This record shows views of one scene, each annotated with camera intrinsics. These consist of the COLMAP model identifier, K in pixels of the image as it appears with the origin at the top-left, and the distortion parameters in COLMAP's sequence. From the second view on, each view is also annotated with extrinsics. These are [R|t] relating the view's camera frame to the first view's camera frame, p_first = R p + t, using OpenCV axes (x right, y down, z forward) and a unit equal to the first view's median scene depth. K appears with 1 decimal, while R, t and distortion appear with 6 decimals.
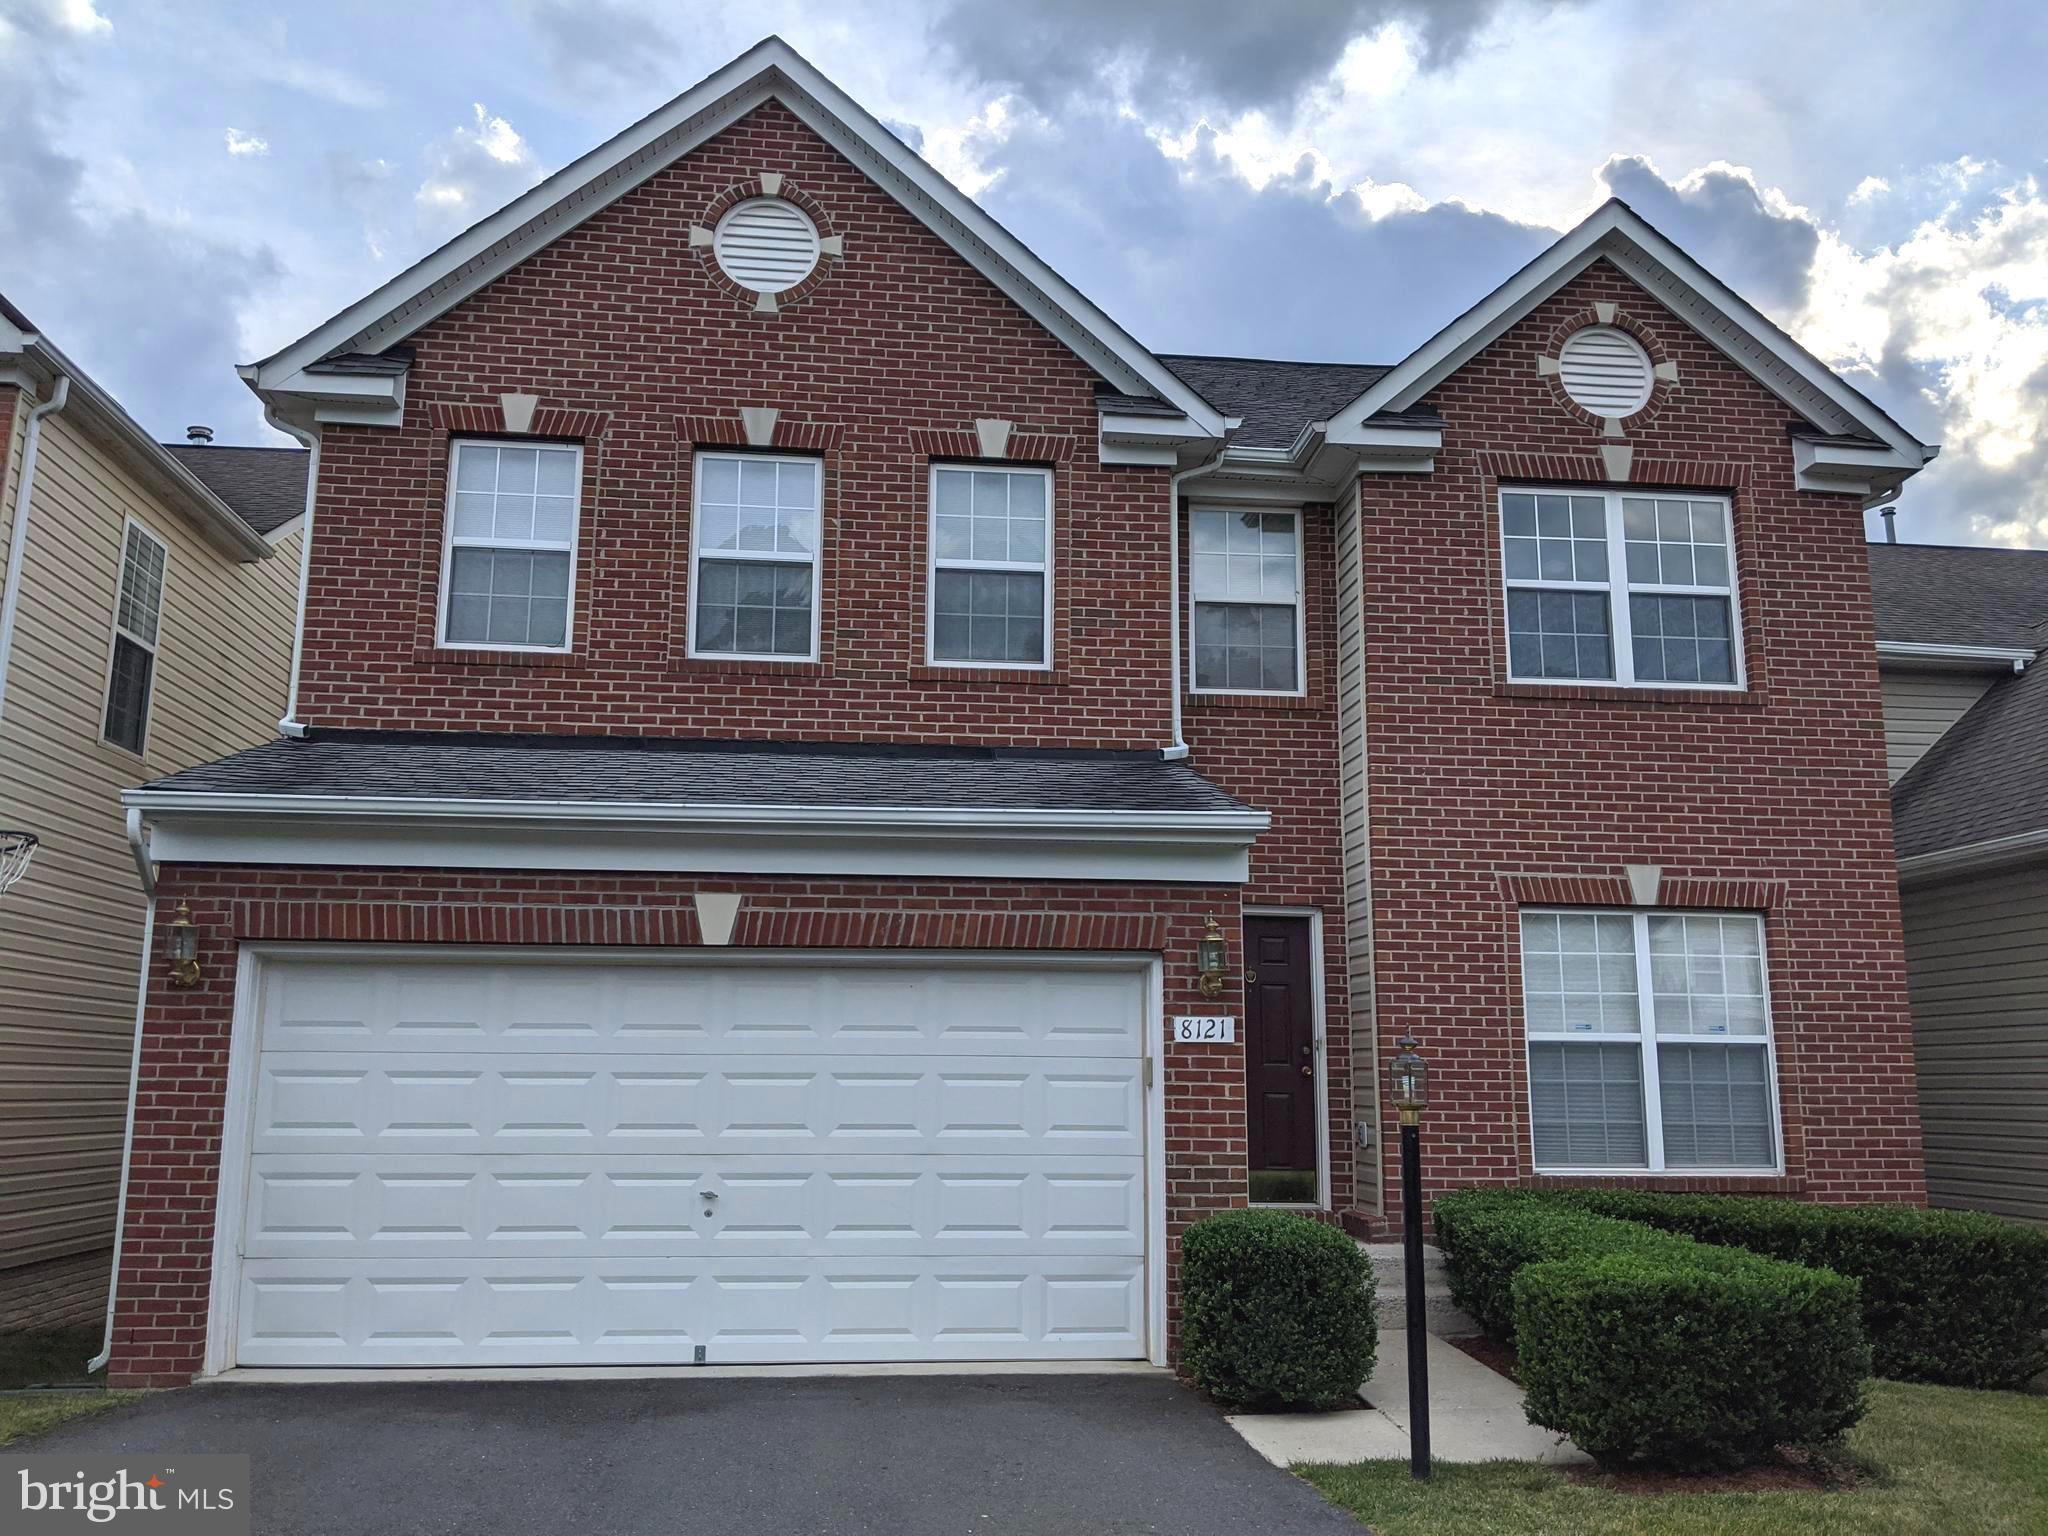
lens RADIAL K [[1629.5, 0, 1018.3], [0, 1629.5, 767.5], [0, 0, 1]] dist [0.049481, -0.109055]
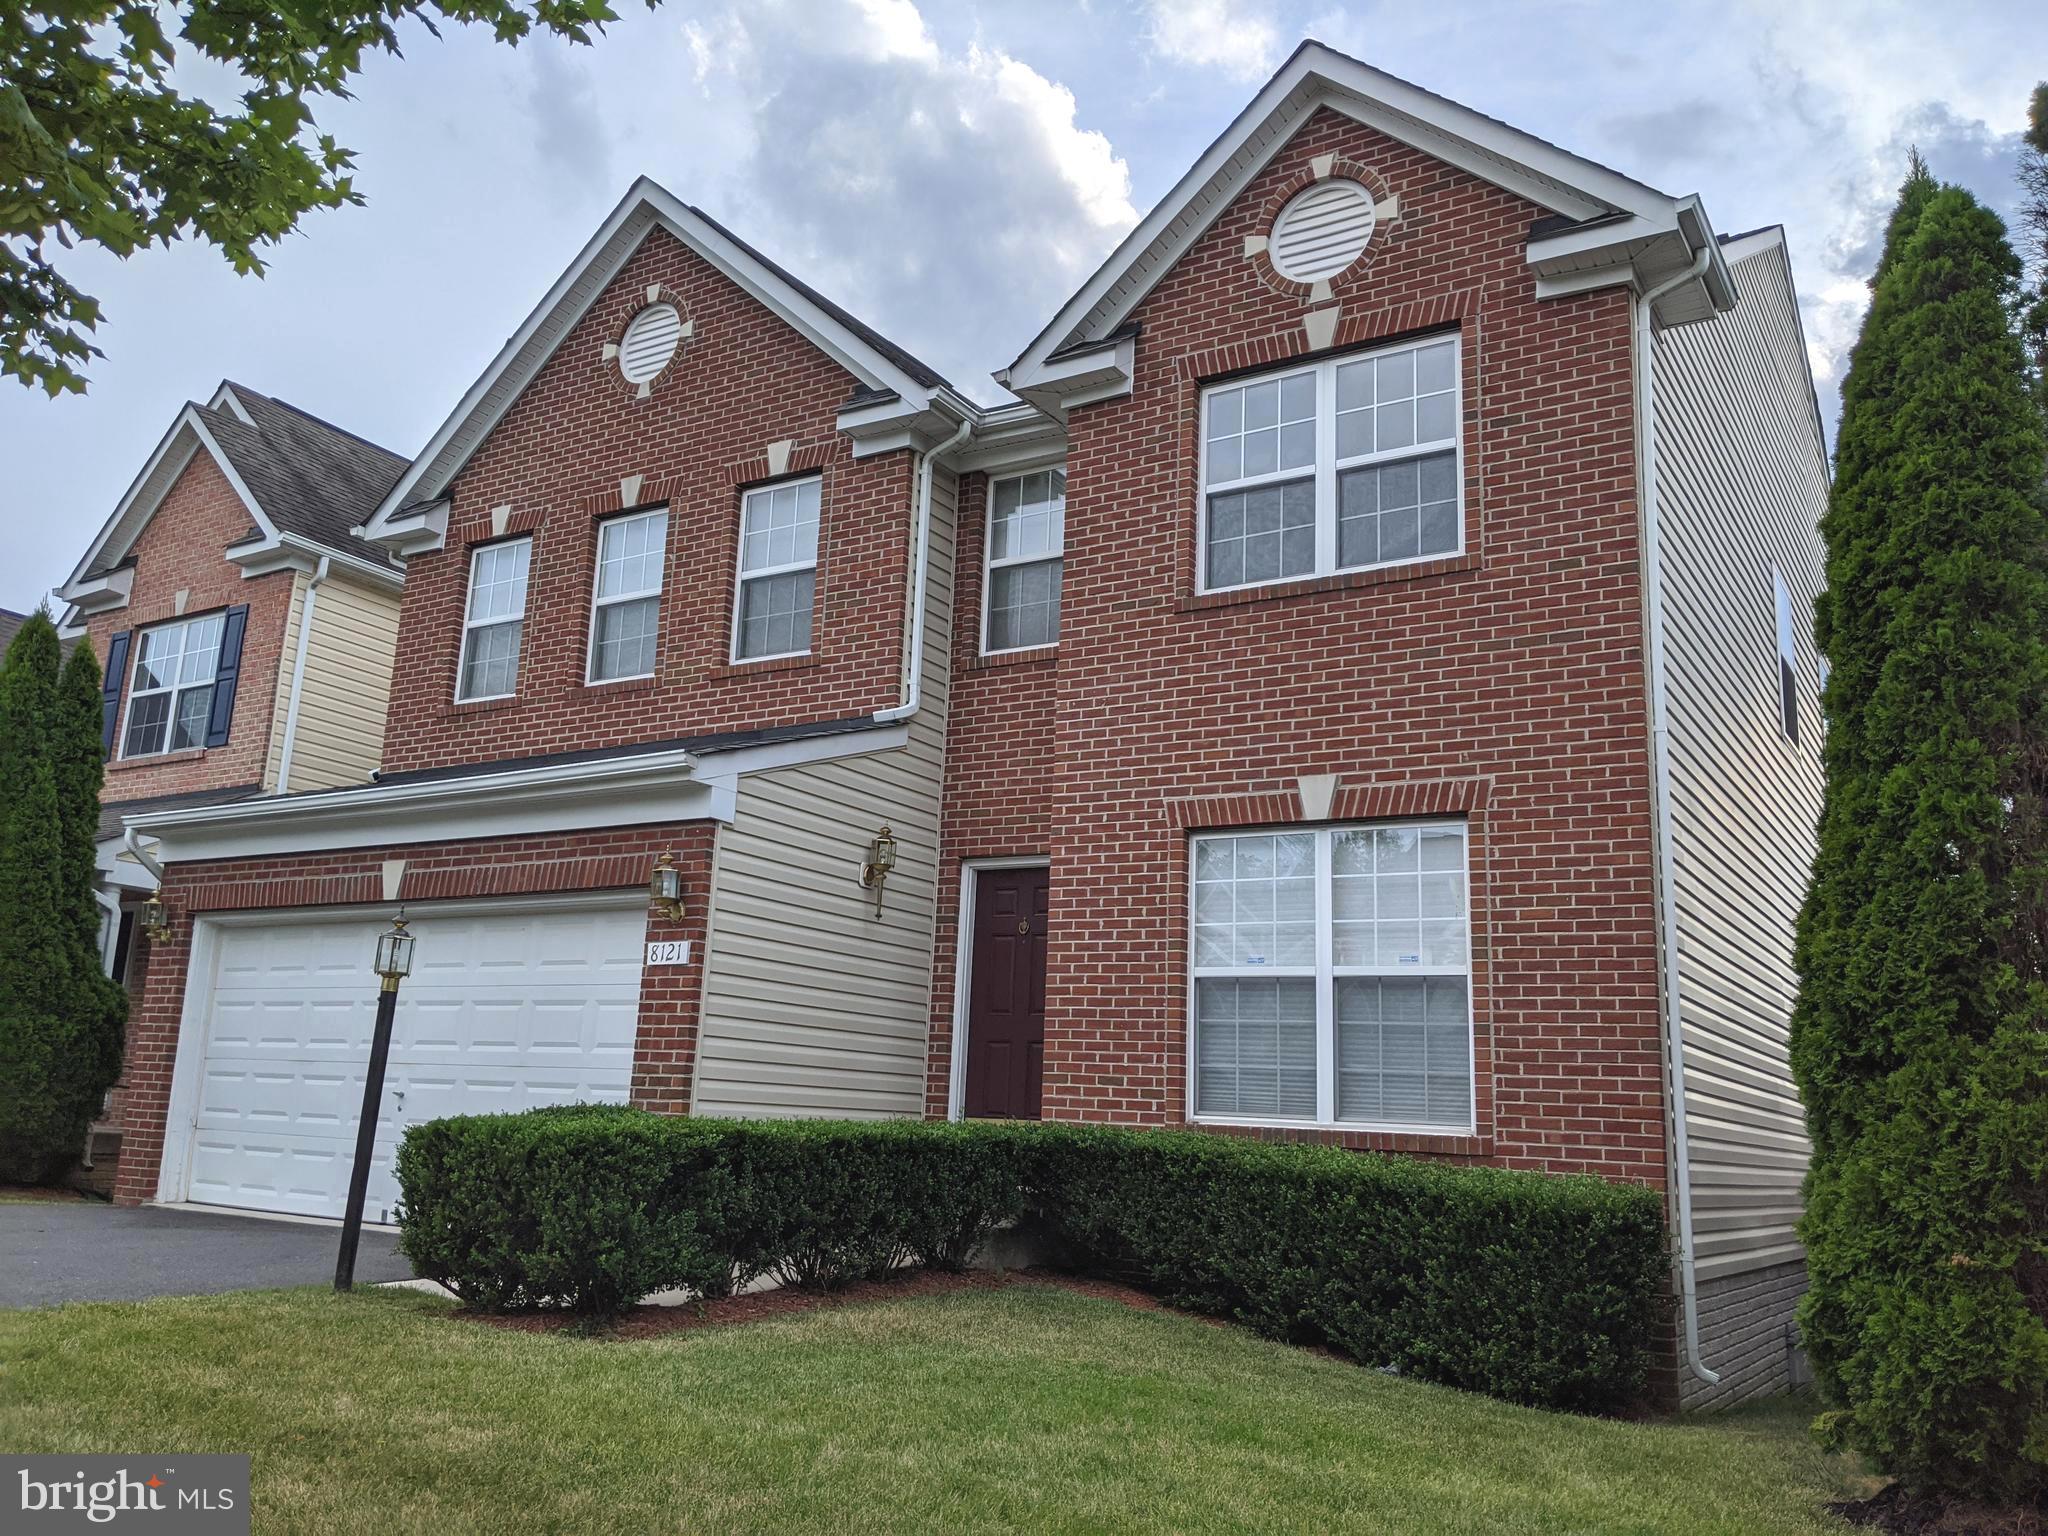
lens RADIAL K [[1629.5, 0, 1037.4], [0, 1629.5, 766.0], [0, 0, 1]] dist [0.049481, -0.109055]
pose [[0.789848, -0.106235, -0.604031, 0.793058], [0.077508, 0.994277, -0.073518, 0.107728], [0.608385, 0.011251, 0.793562, 0.216527]]
